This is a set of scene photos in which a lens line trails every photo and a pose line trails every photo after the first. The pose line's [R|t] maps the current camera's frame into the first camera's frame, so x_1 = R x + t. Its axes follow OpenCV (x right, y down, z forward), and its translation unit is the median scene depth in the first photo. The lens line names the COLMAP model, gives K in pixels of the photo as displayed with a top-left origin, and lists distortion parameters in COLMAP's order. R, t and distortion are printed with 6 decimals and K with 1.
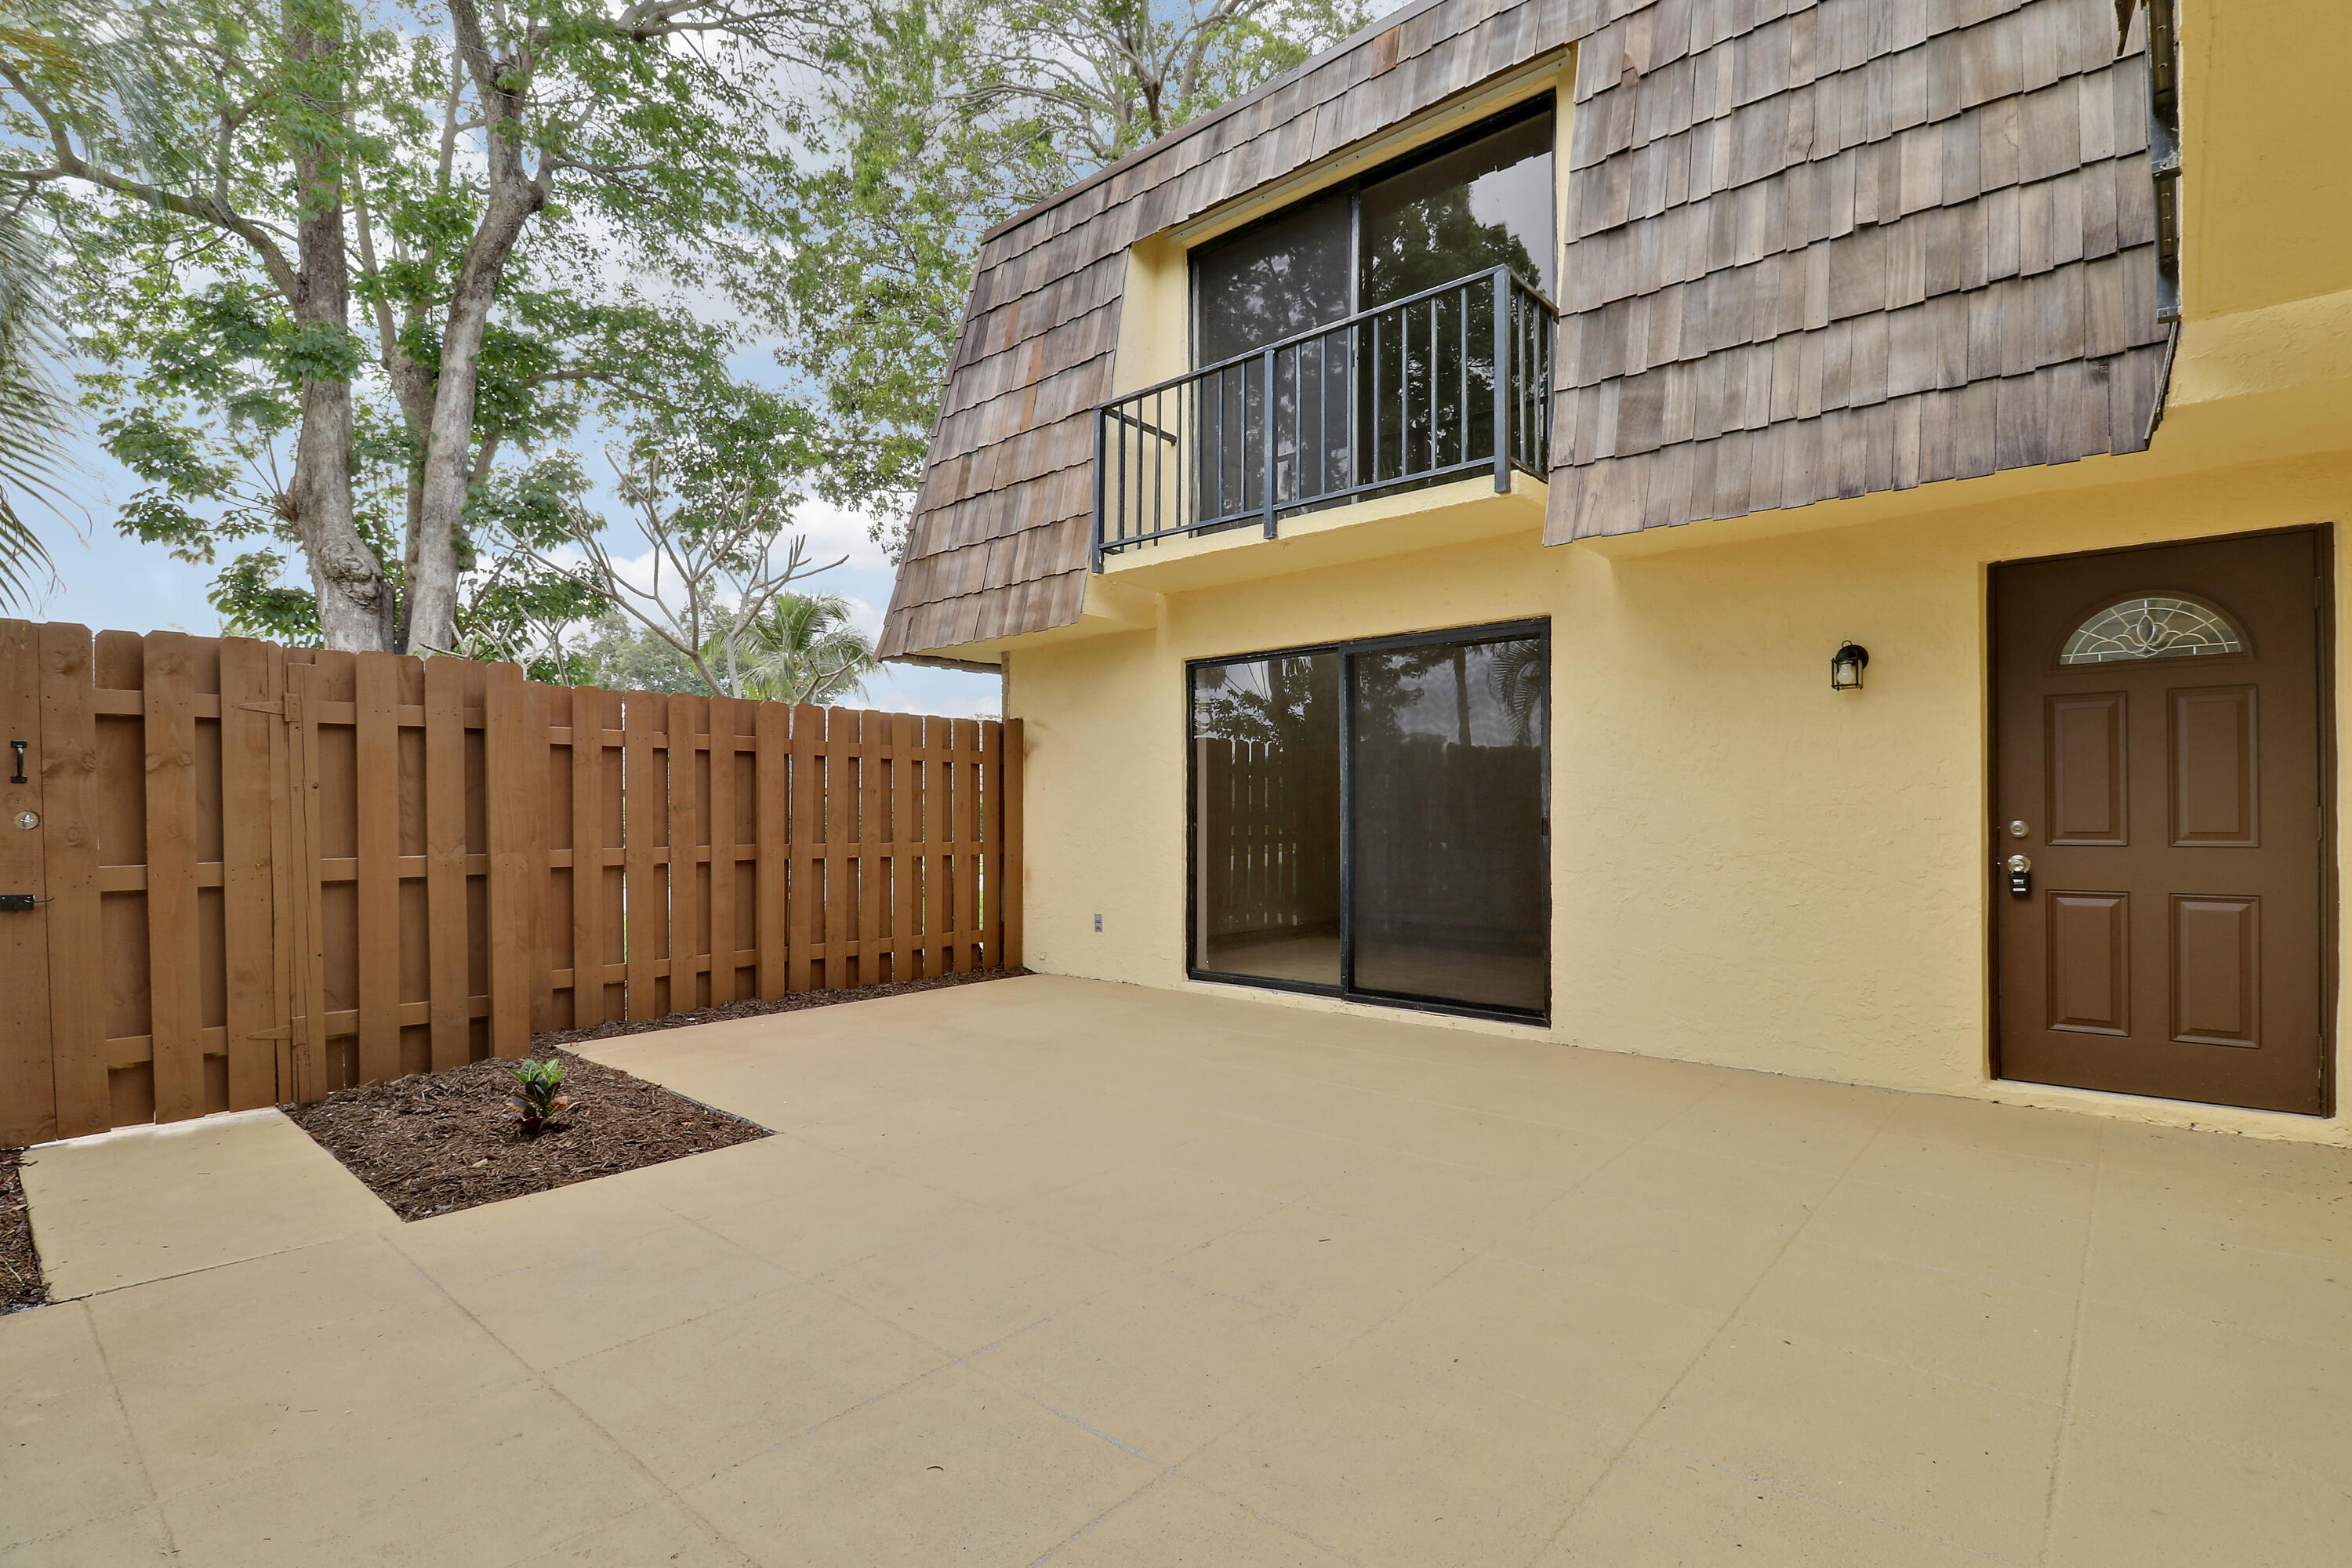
lens RADIAL K [[1101.4, 0, 1177.3], [0, 1101.4, 800.5], [0, 0, 1]] dist [0.000070, -0.015346]
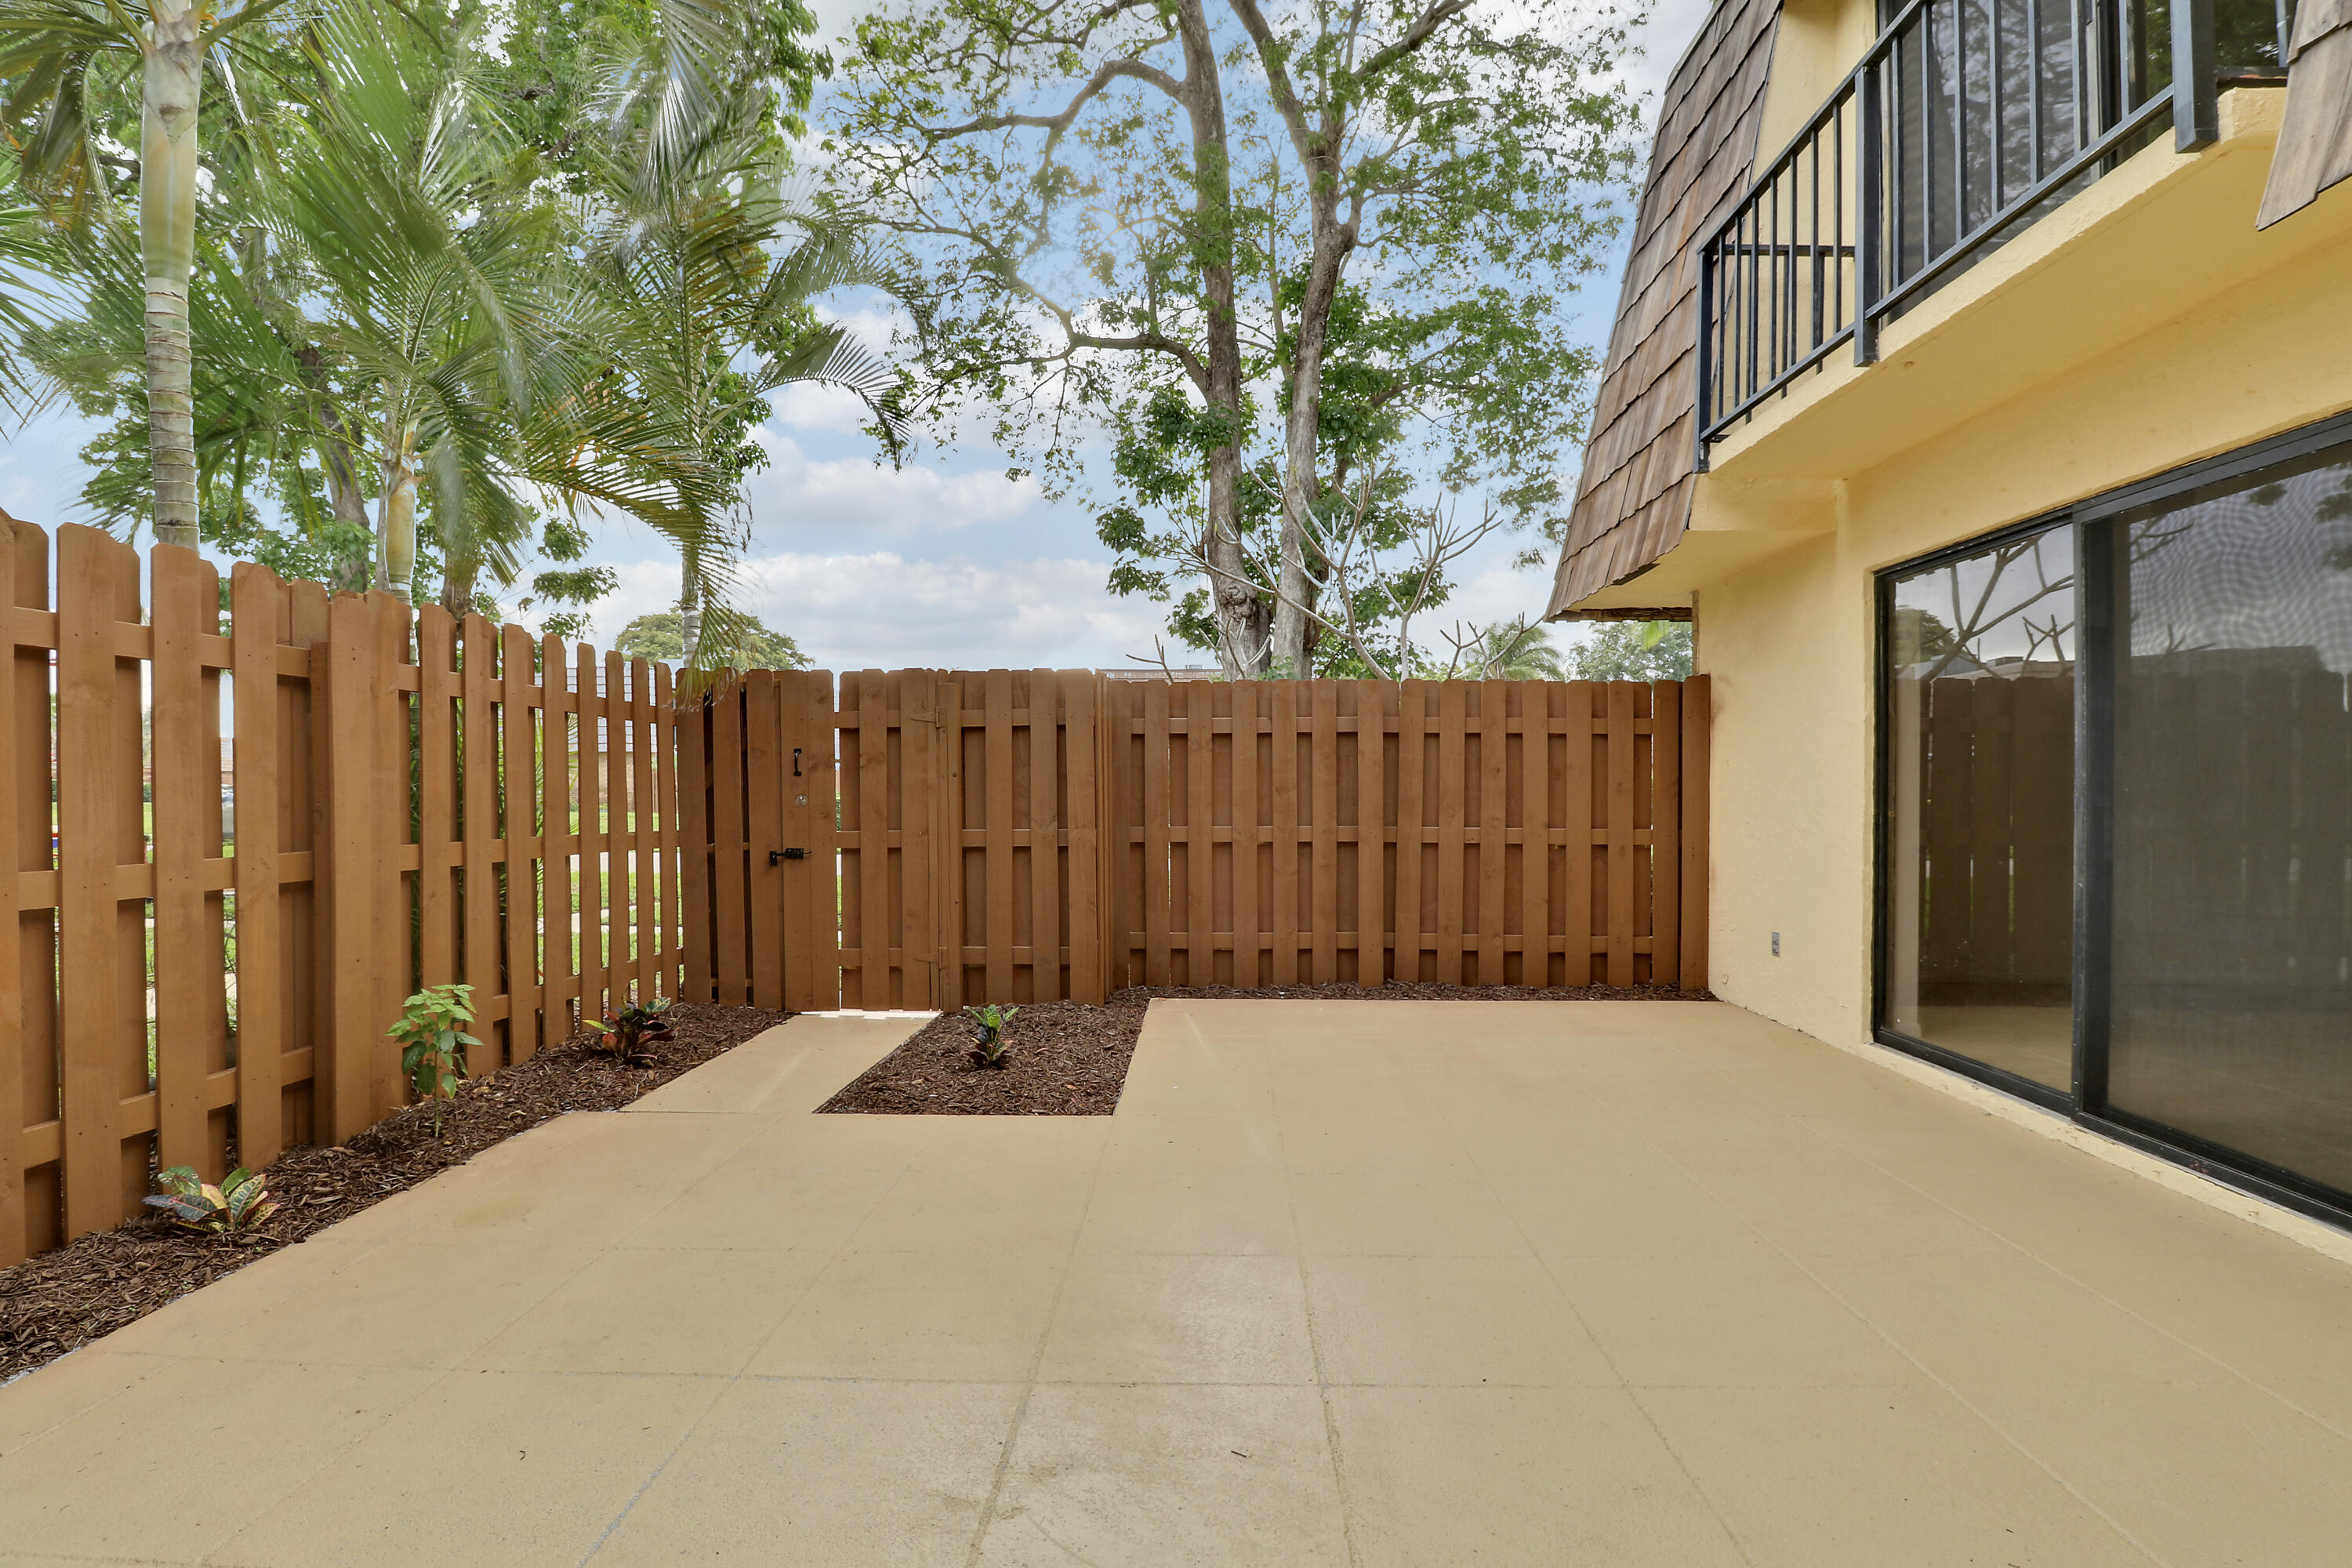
lens RADIAL K [[1101.4, 0, 1176.0], [0, 1101.4, 784.0], [0, 0, 1]] dist [0.002567, -0.016720]
pose [[0.620623, -0.002887, -0.784104, 0.288793], [0.009677, 0.999945, 0.003977, -0.002969], [0.784050, -0.010056, 0.620617, 0.259609]]
